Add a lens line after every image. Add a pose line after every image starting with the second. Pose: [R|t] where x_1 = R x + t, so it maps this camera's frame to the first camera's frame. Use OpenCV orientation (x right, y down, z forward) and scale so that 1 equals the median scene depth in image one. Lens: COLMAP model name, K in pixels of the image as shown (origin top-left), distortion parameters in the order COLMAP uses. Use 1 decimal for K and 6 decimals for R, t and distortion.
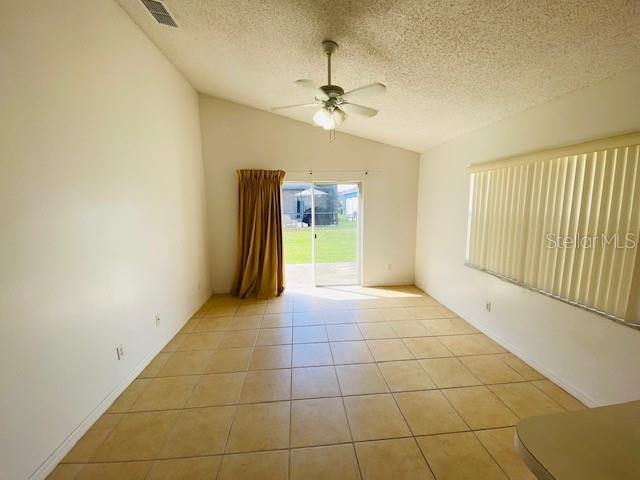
lens RADIAL K [[261.2, 0, 315.9], [0, 261.2, 238.3], [0, 0, 1]] dist [-0.001700, -0.002690]
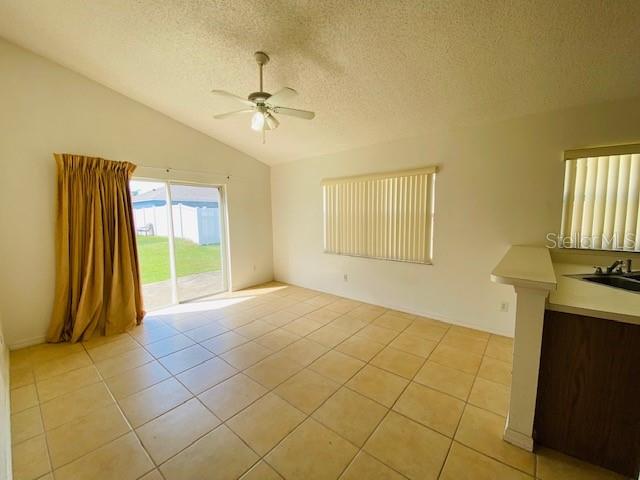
lens RADIAL K [[261.2, 0, 319.1], [0, 261.2, 240.1], [0, 0, 1]] dist [-0.001700, -0.002690]
pose [[0.687542, -0.061222, 0.723560, -0.329368], [0.102523, 0.994642, -0.013261, 0.040615], [-0.718871, 0.083299, 0.690135, 0.065547]]
